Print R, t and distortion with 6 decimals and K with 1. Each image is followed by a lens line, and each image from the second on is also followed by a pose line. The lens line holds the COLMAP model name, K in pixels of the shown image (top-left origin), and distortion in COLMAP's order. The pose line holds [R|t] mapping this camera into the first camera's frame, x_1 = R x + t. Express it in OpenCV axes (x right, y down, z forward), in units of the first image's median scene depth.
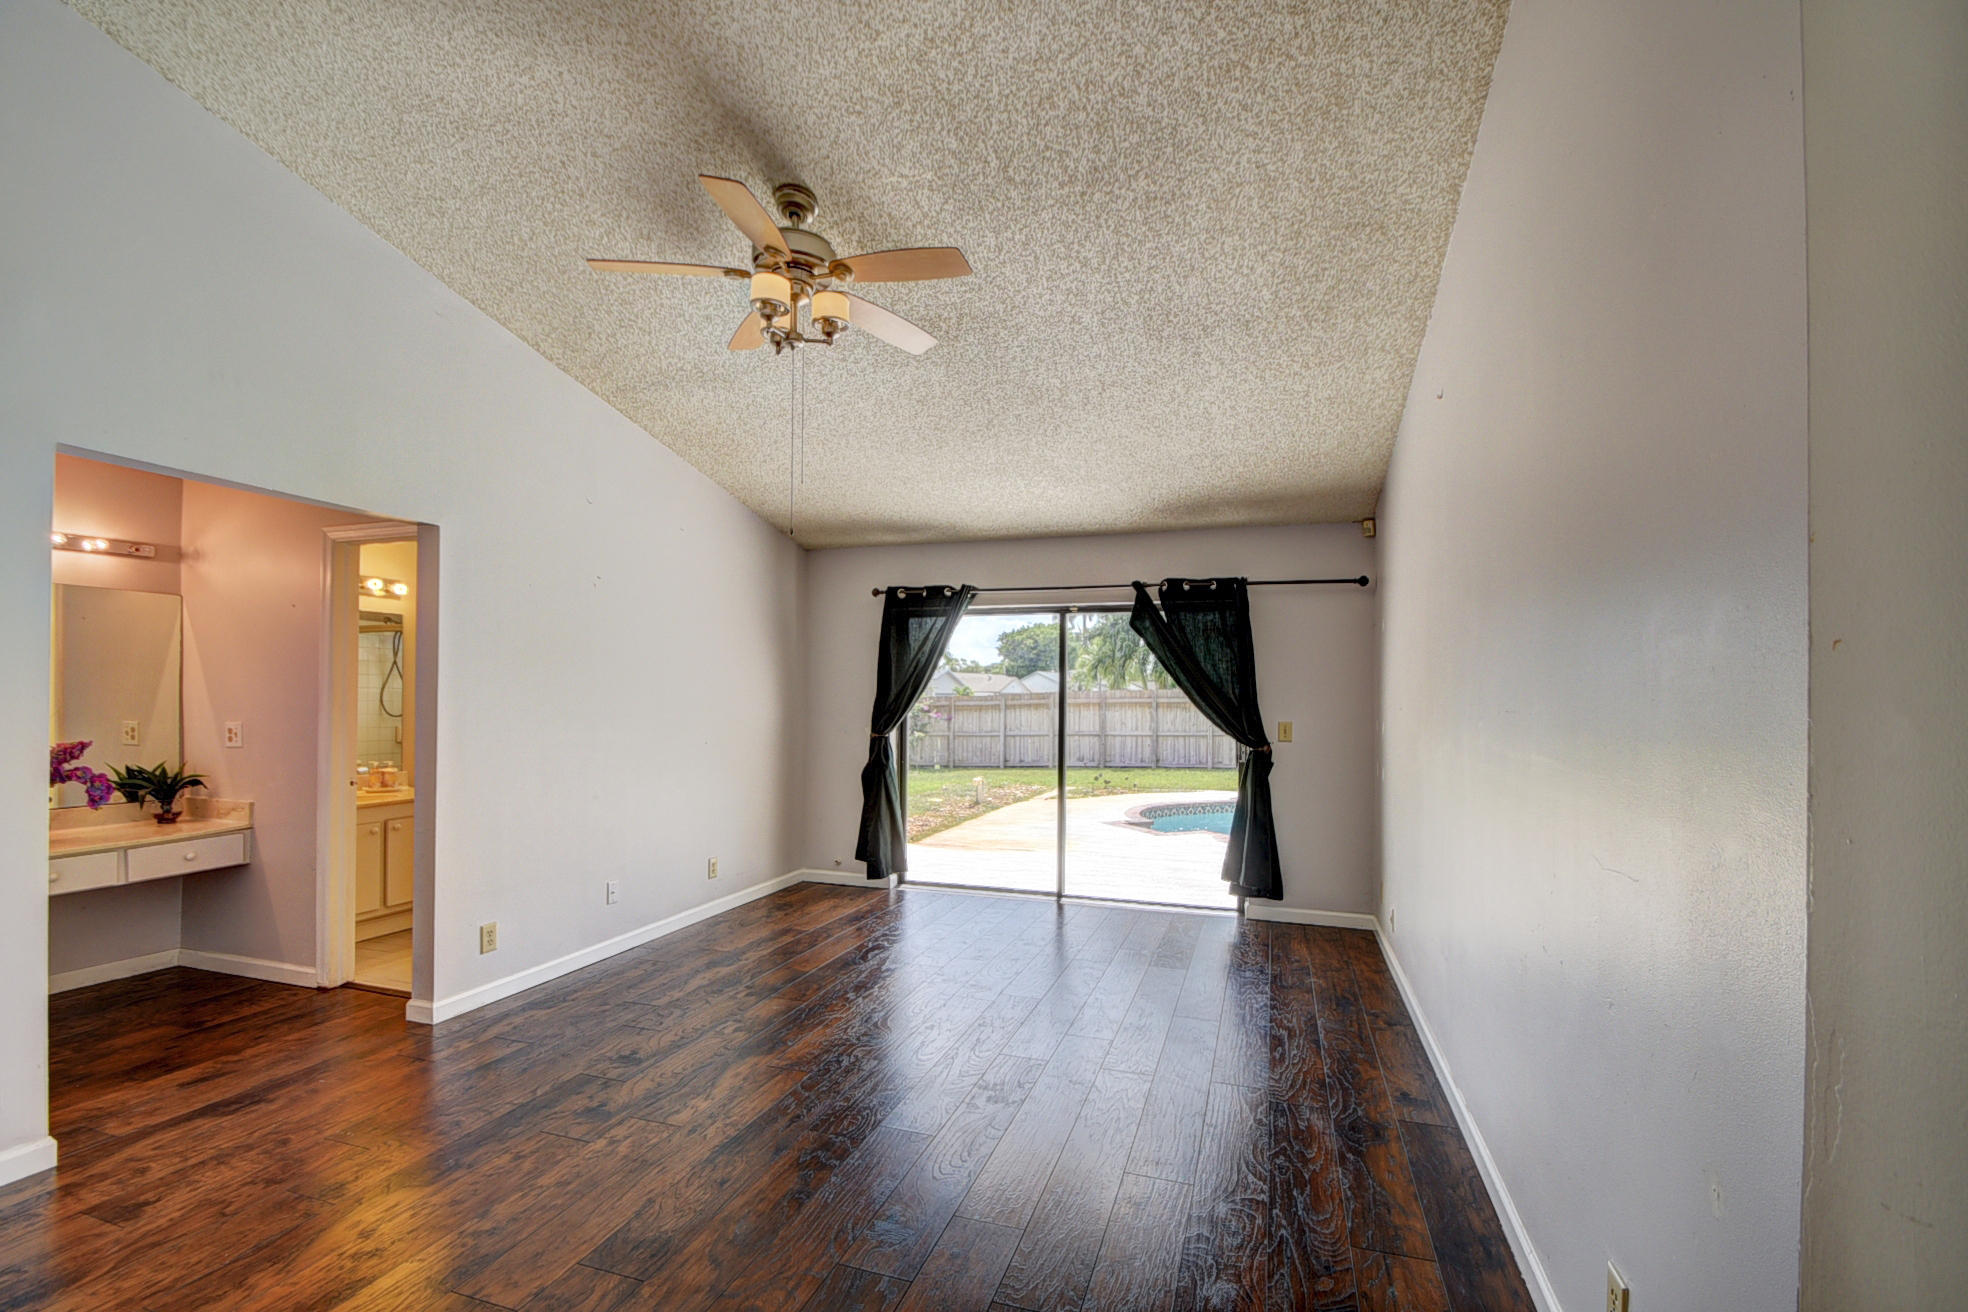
lens RADIAL K [[864.7, 0, 985.1], [0, 864.7, 690.0], [0, 0, 1]] dist [0.011436, -0.016620]
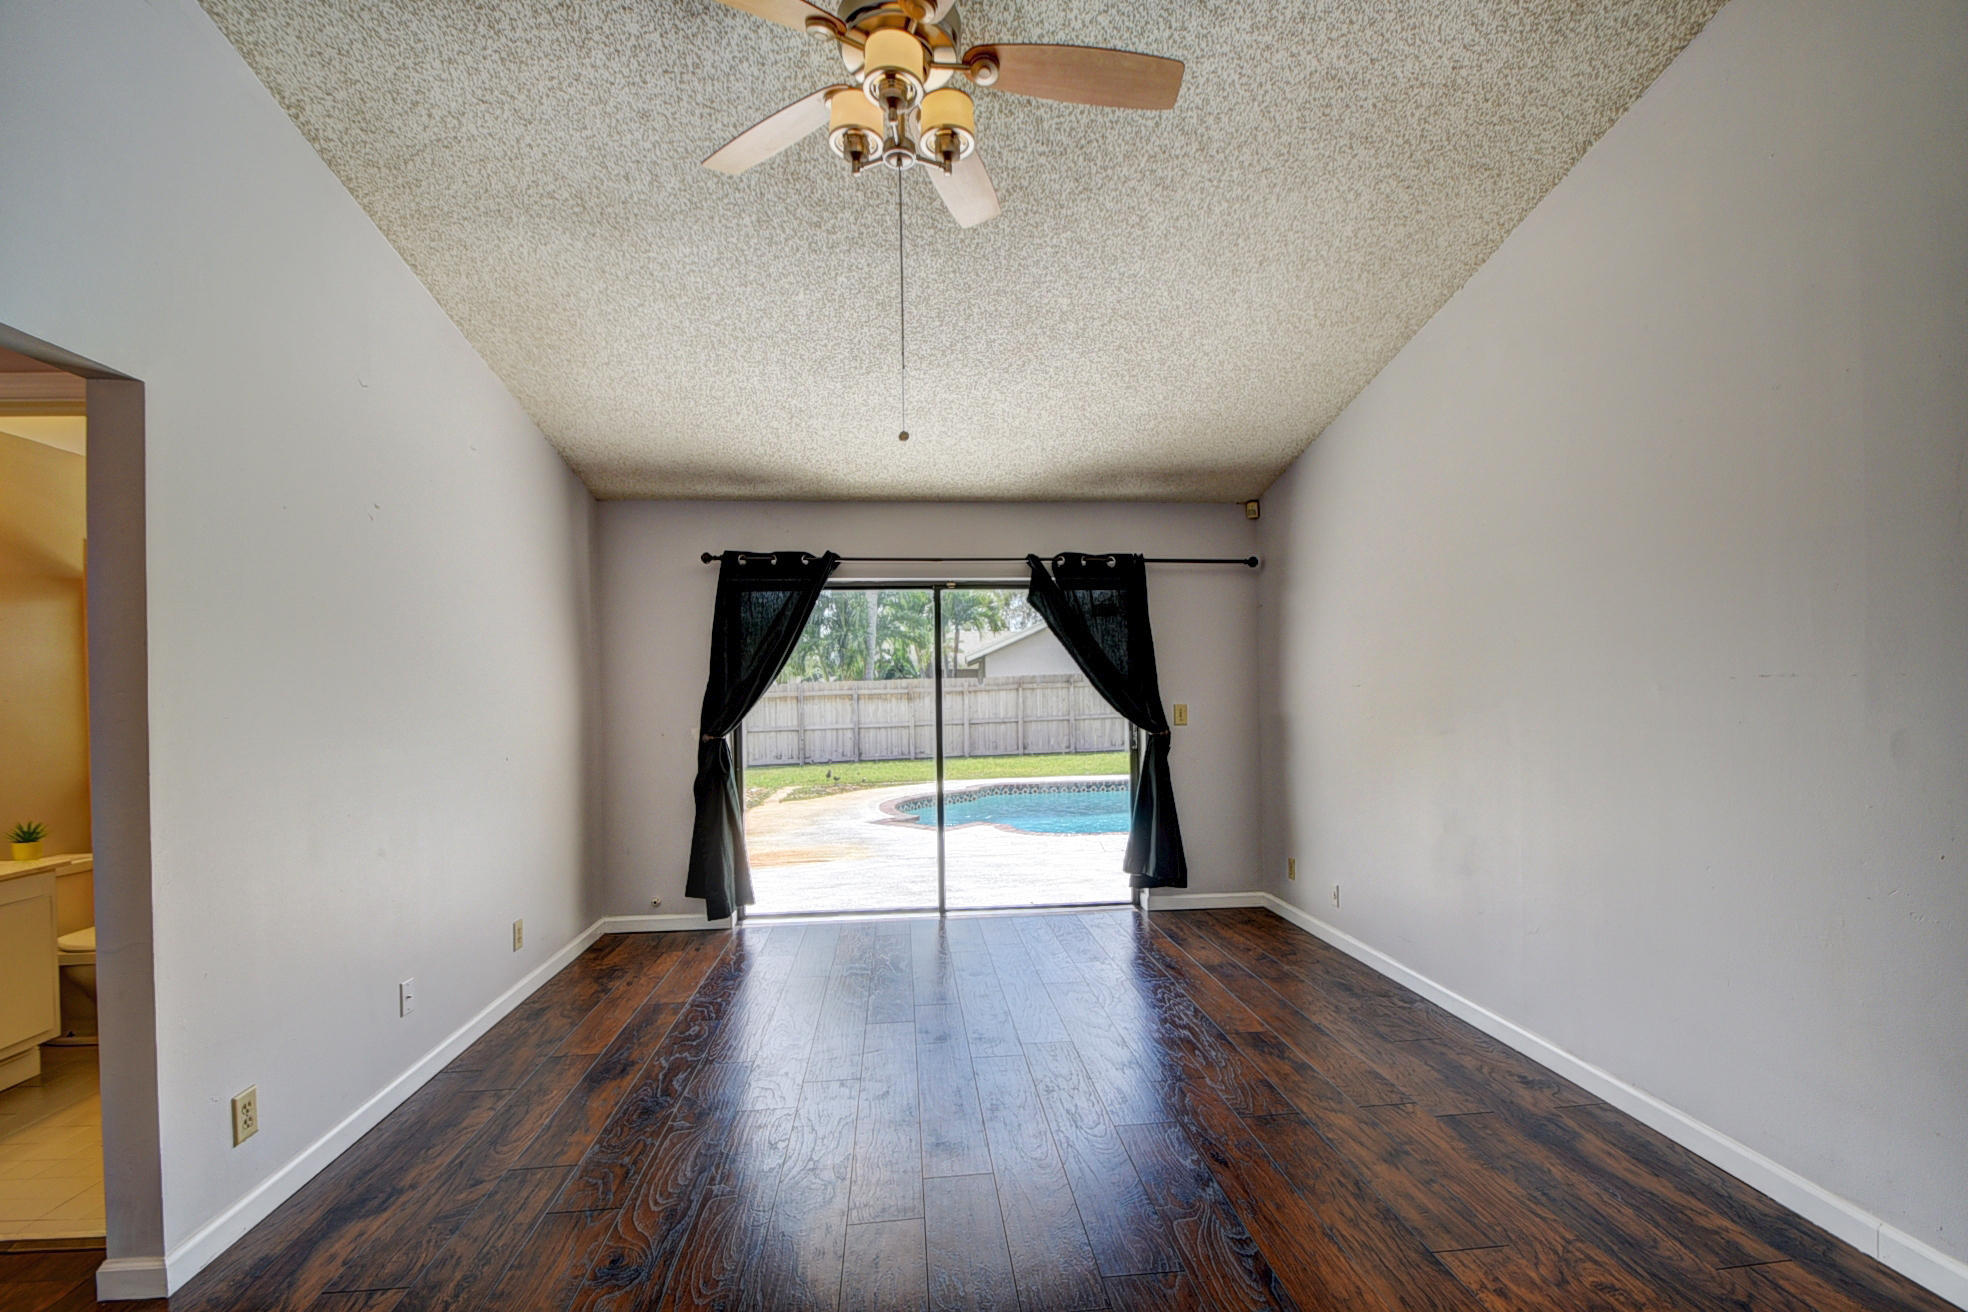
lens RADIAL K [[864.7, 0, 985.1], [0, 864.7, 690.0], [0, 0, 1]] dist [0.011436, -0.016620]
pose [[0.913485, -0.023239, 0.406208, -0.245106], [0.020275, 0.999727, 0.011599, 0.004720], [-0.406367, -0.002360, 0.913707, 0.195132]]
